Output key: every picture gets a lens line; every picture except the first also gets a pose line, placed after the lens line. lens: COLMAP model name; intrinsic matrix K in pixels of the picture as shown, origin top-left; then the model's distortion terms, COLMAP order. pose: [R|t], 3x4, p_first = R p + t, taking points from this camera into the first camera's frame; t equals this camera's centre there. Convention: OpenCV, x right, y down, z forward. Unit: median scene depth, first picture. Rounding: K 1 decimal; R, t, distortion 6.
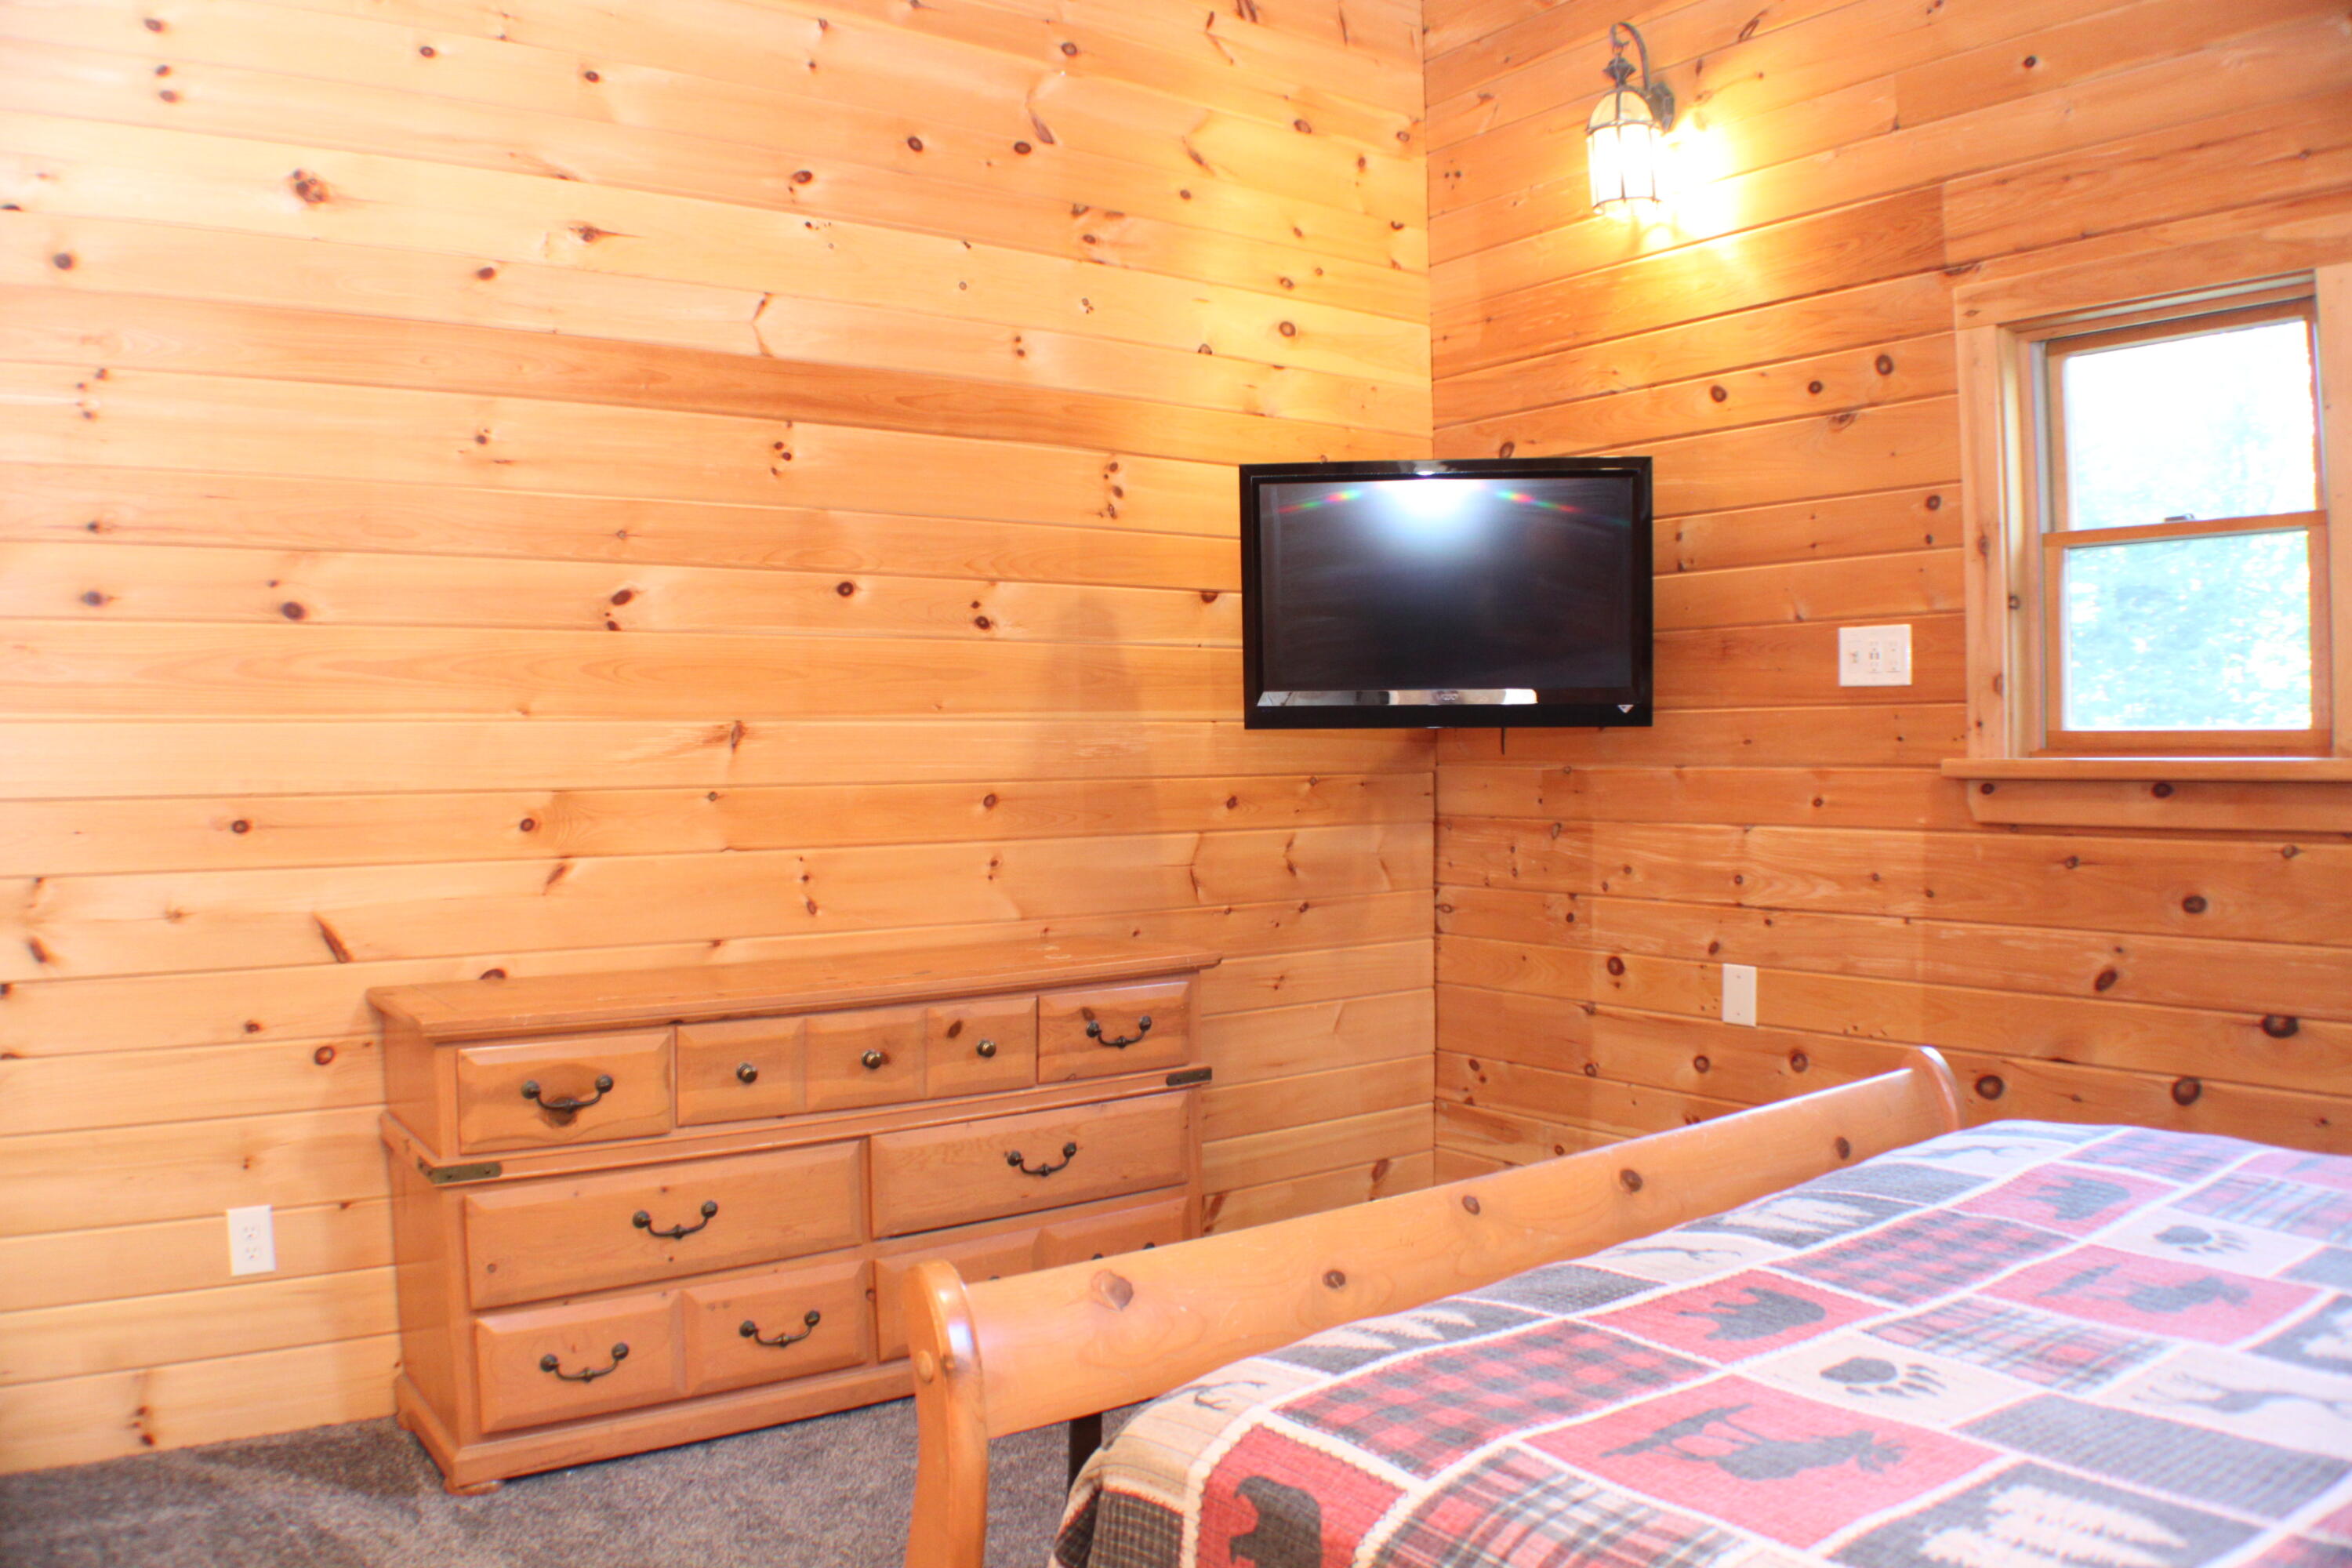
lens RADIAL K [[1879.2, 0, 1176.0], [0, 1879.2, 784.0], [0, 0, 1]] dist [-0.002812, -0.246460]
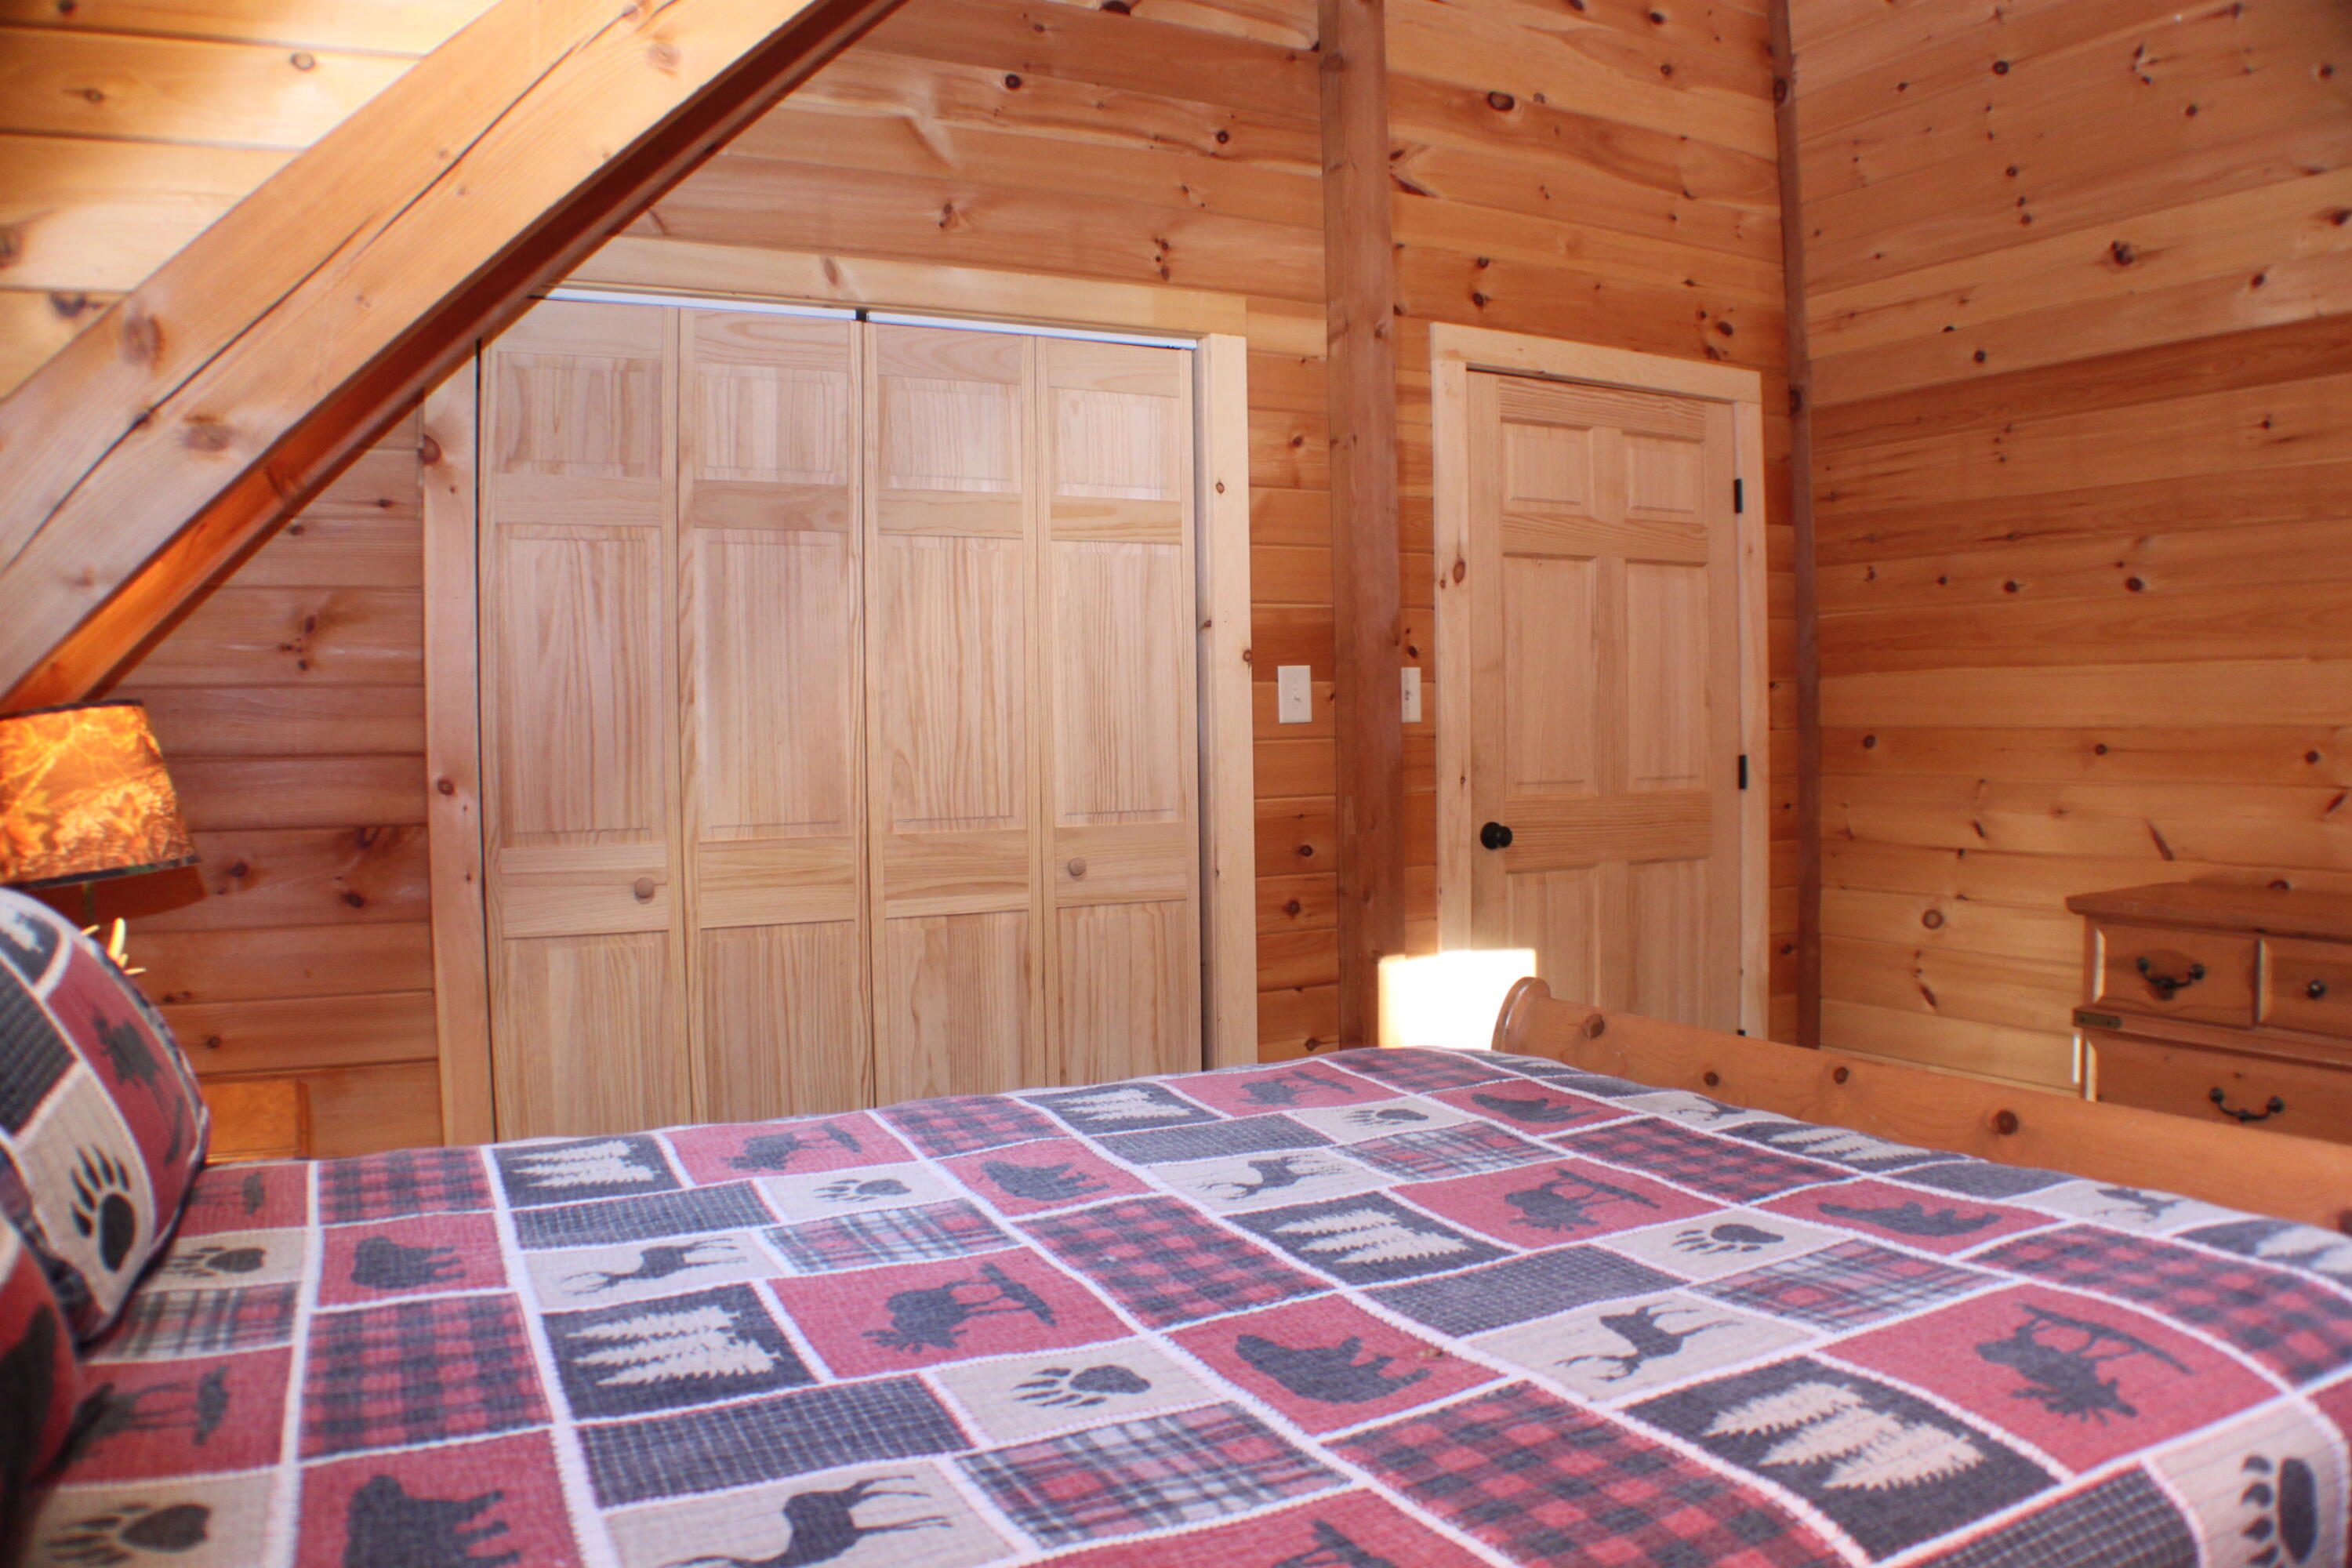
lens RADIAL K [[1879.2, 0, 1176.0], [0, 1879.2, 784.0], [0, 0, 1]] dist [-0.002812, -0.246460]
pose [[-0.107205, 0.028875, -0.993818, 1.371310], [-0.019004, 0.999336, 0.031085, 0.029480], [0.994055, 0.022219, -0.106585, 0.737369]]
